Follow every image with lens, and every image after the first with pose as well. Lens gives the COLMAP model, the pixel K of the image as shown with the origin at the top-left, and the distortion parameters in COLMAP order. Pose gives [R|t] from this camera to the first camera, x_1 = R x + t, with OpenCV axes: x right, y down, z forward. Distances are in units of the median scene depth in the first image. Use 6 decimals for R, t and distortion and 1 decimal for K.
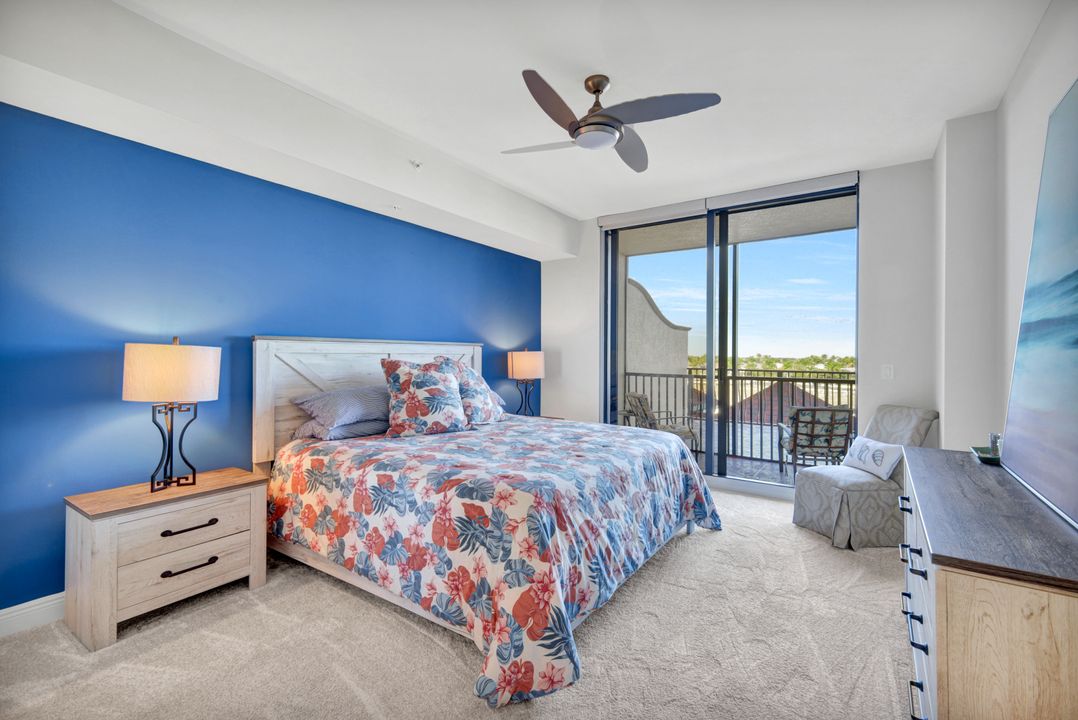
lens RADIAL K [[473.4, 0, 537.2], [0, 473.4, 357.7], [0, 0, 1]] dist [0.002052, 0.000166]
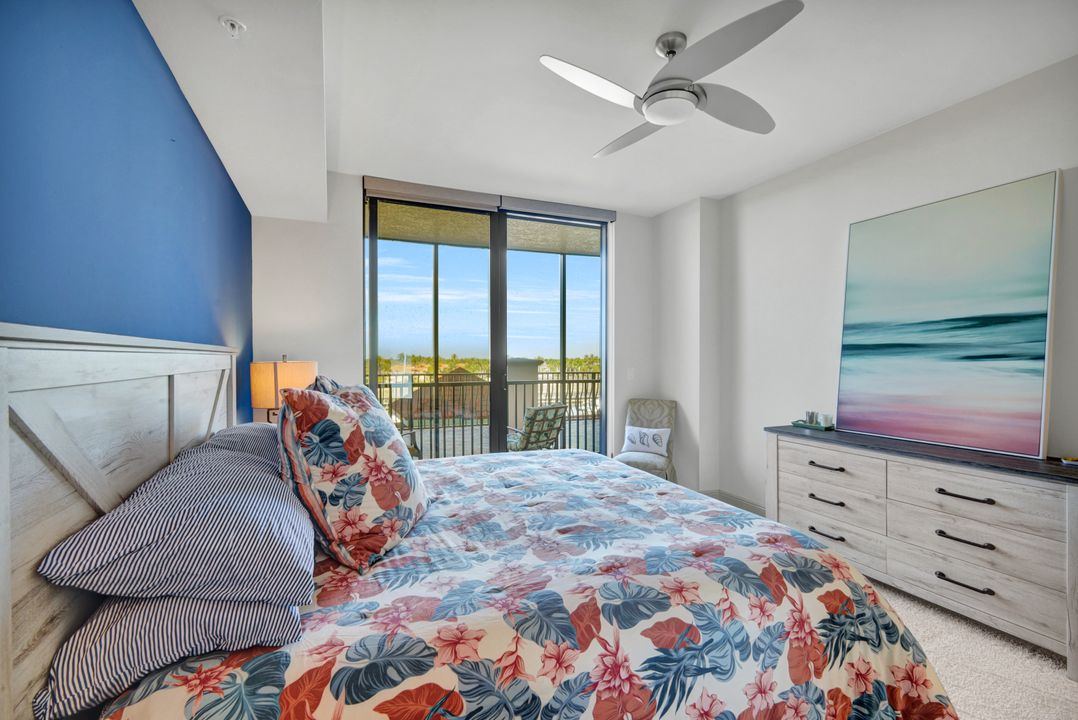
lens RADIAL K [[484.5, 0, 539.0], [0, 484.5, 360.0], [0, 0, 1]] dist [0.001915, 0.000225]
pose [[0.524327, -0.014689, 0.851390, -0.598917], [0.011158, 0.999884, 0.010379, -0.026618], [-0.851444, 0.004058, 0.524430, 0.616551]]
